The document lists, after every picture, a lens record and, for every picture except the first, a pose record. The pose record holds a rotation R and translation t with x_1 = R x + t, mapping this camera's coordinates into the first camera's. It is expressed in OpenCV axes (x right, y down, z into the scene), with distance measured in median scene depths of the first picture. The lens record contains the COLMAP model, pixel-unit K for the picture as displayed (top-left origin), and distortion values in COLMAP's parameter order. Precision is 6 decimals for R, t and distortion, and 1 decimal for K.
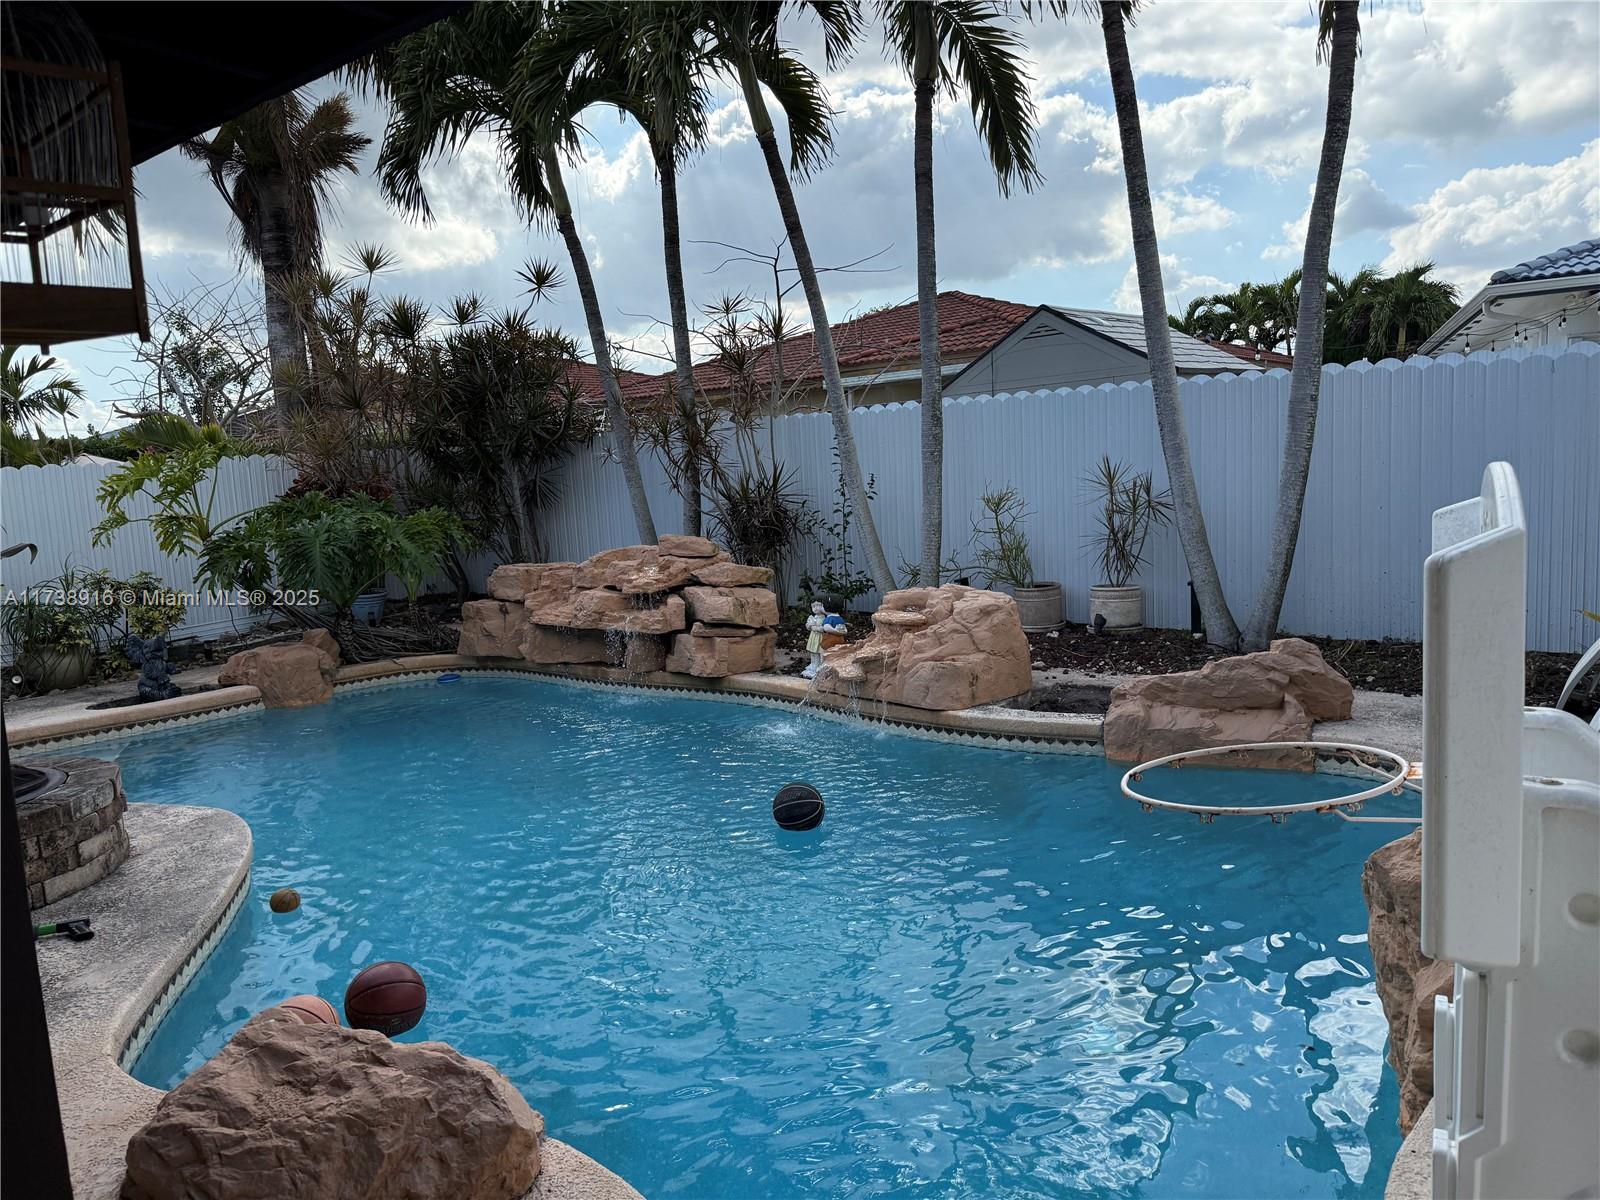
lens RADIAL K [[1131.9, 0, 800.0], [0, 1131.9, 600.0], [0, 0, 1]] dist [0.054498, -0.089239]
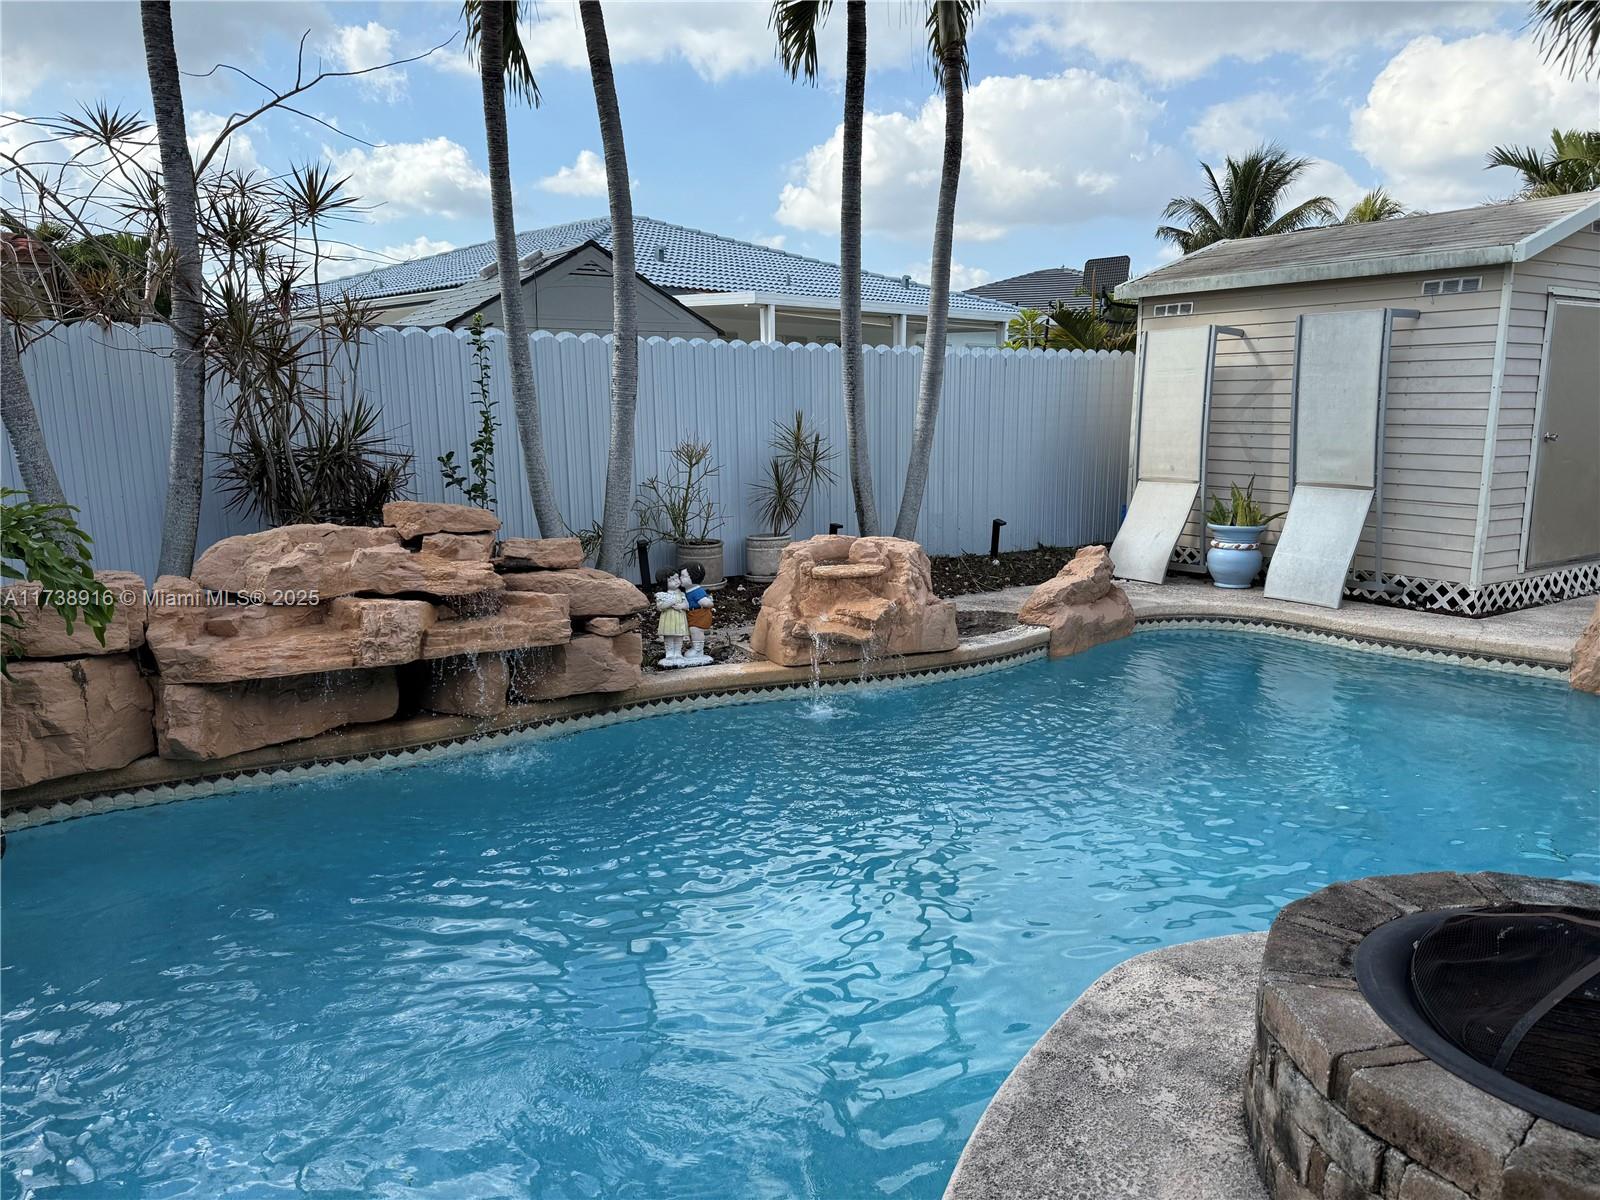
lens RADIAL K [[1131.9, 0, 800.0], [0, 1131.9, 600.0], [0, 0, 1]] dist [0.054498, -0.089239]
pose [[0.290943, -0.104429, 0.951024, -0.702554], [0.098946, 0.991979, 0.078655, -0.033554], [-0.951610, 0.071216, 0.298942, 0.641232]]
